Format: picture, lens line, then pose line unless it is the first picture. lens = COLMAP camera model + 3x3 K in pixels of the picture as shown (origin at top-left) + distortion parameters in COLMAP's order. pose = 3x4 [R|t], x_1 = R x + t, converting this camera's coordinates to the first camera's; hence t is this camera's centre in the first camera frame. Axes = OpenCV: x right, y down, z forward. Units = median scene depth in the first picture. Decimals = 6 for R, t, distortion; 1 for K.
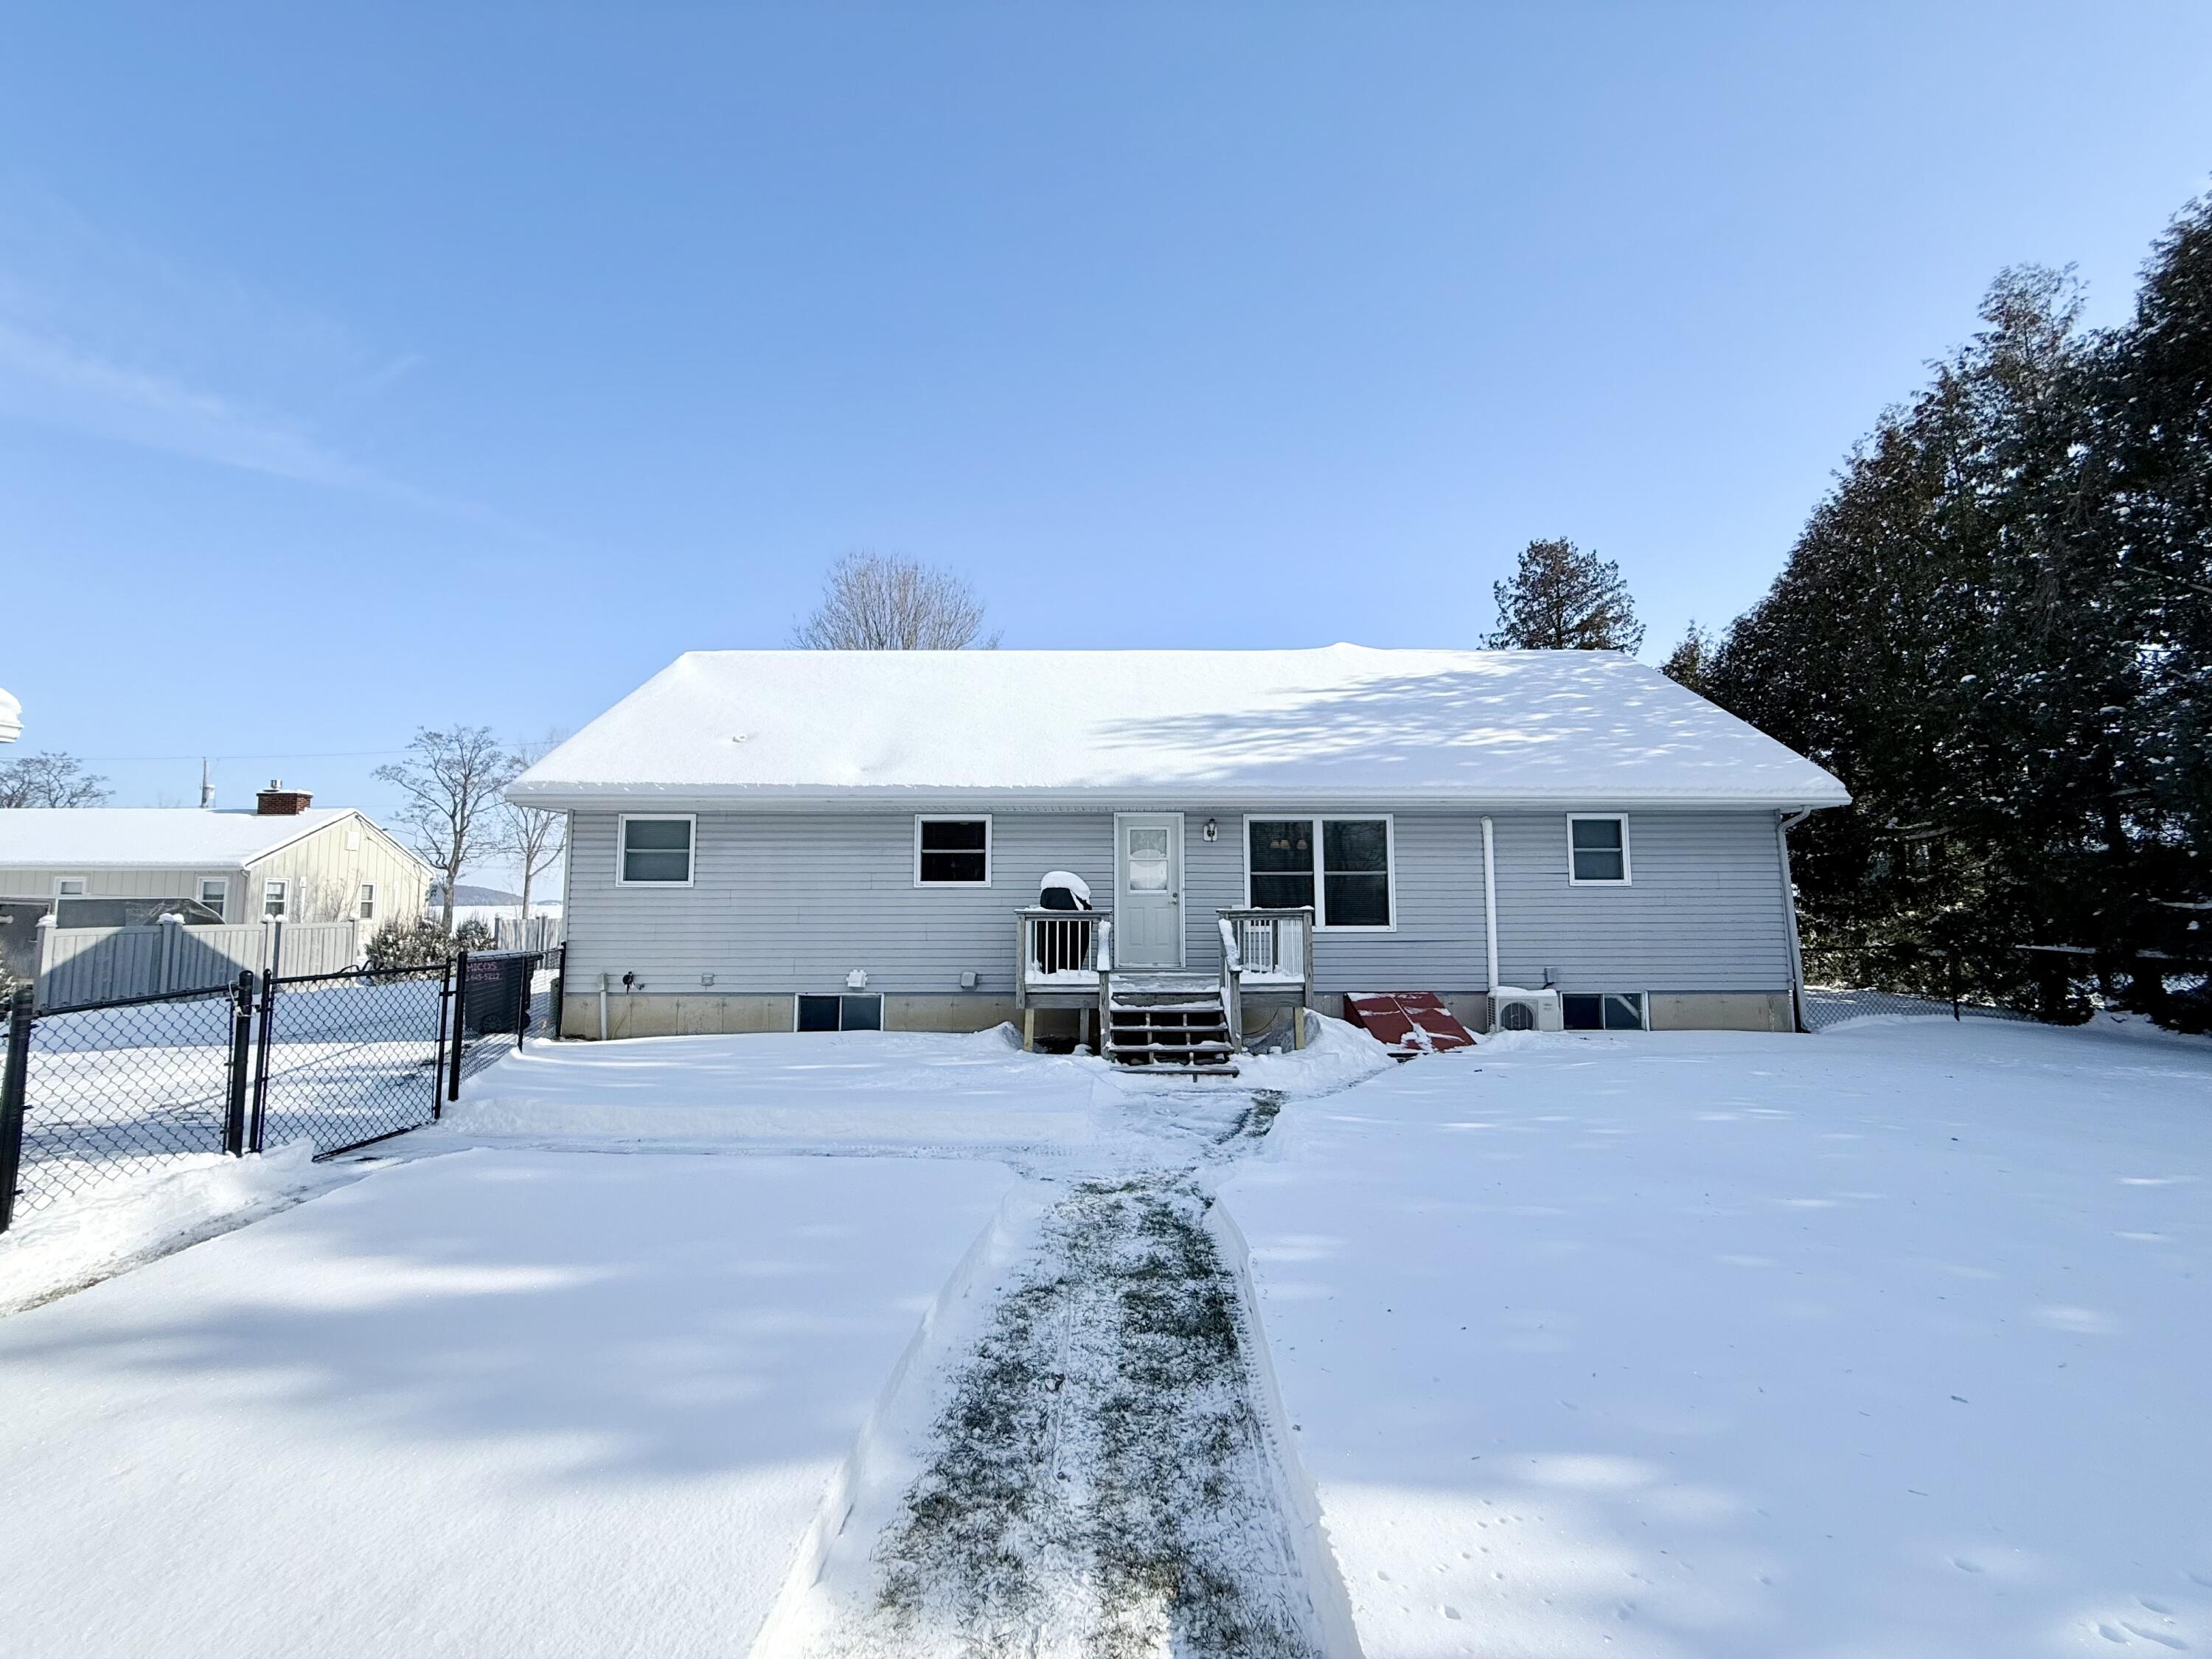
lens RADIAL K [[876.9, 0, 1103.6], [0, 876.9, 827.5], [0, 0, 1]] dist [0.001338, -0.000281]
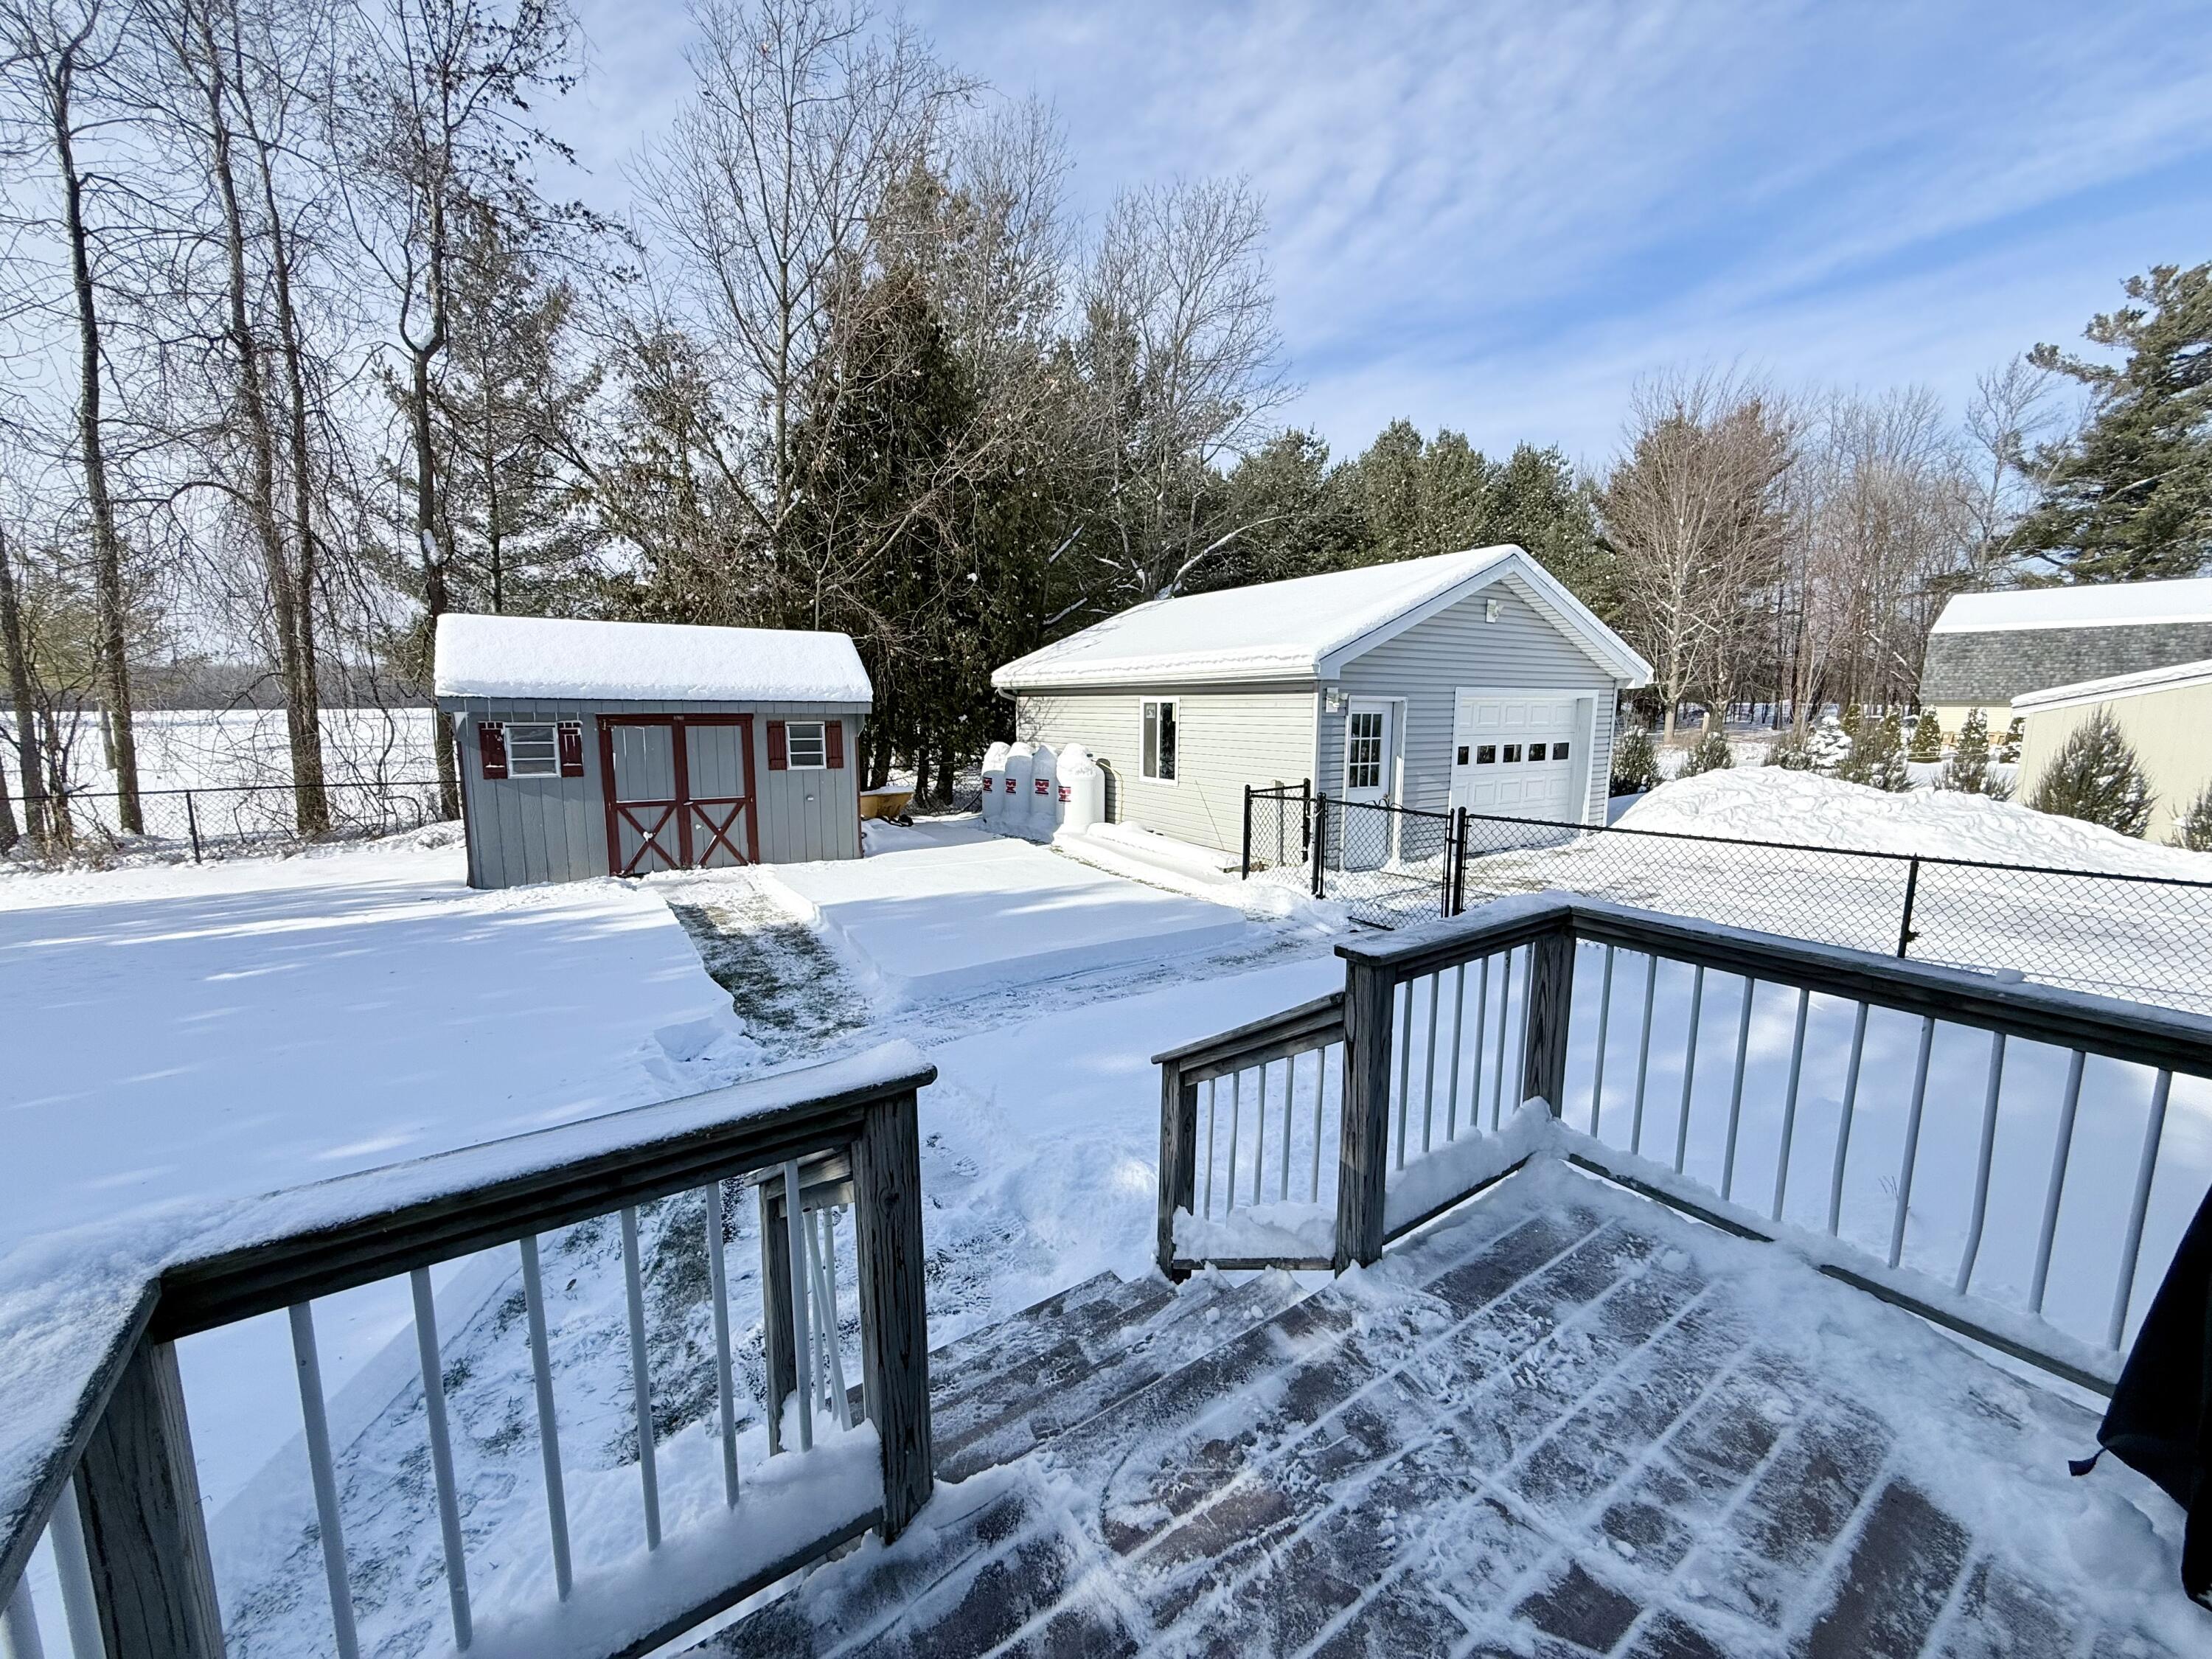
lens RADIAL K [[876.9, 0, 1105.8], [0, 876.9, 828.9], [0, 0, 1]] dist [0.001338, -0.000281]
pose [[-0.819336, 0.083769, -0.567161, 0.470491], [0.049472, 0.995908, 0.075626, 0.107820], [0.571175, 0.033904, -0.820128, 2.844147]]
